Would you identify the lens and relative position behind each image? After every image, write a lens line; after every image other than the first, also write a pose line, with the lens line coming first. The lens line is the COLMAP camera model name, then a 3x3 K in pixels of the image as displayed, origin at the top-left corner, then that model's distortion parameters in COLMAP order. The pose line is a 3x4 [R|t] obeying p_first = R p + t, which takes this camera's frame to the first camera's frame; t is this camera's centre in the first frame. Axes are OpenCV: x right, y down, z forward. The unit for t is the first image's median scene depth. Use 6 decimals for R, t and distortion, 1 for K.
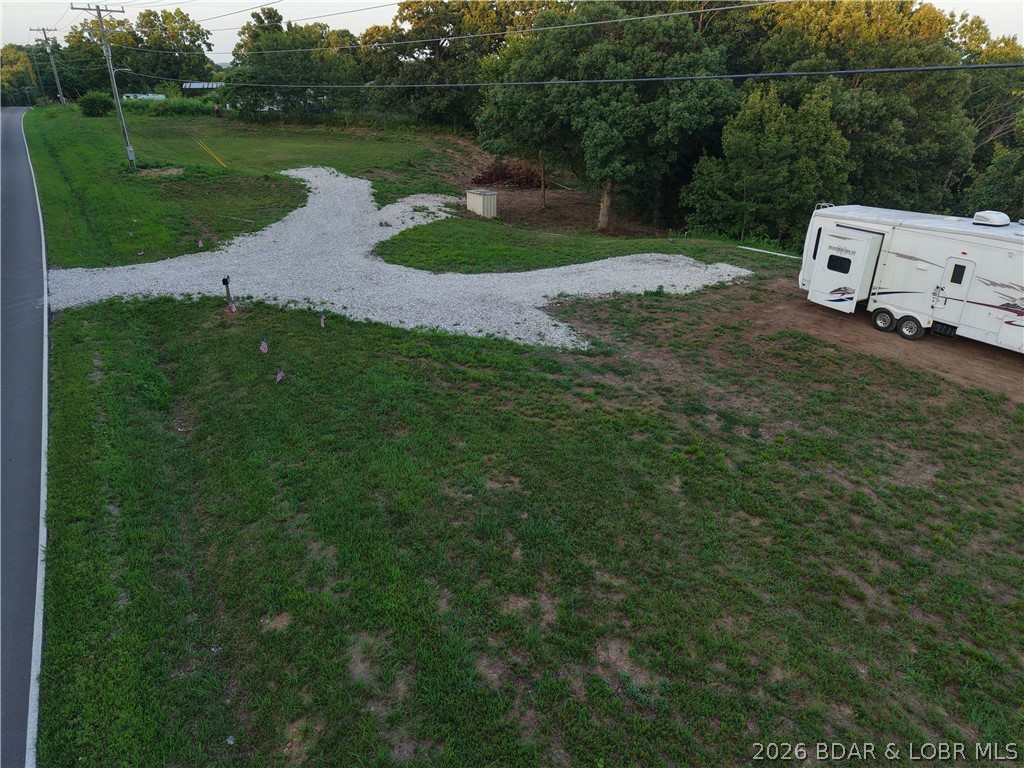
lens RADIAL K [[682.0, 0, 522.2], [0, 682.0, 389.0], [0, 0, 1]] dist [0.026162, -0.019921]
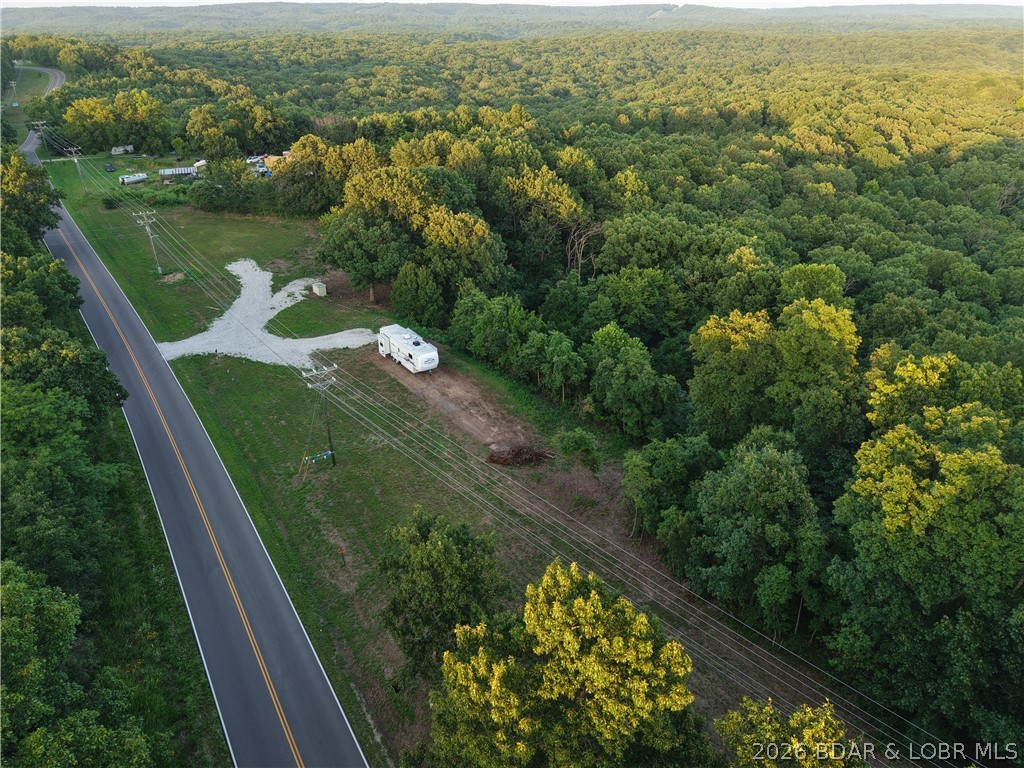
lens RADIAL K [[742.8, 0, 512.9], [0, 742.8, 380.8], [0, 0, 1]] dist [0.027052, -0.021892]
pose [[0.999434, -0.026900, 0.020182, 1.043590], [0.025845, 0.998372, 0.050855, -0.162406], [-0.021517, -0.050305, 0.998502, -2.959928]]
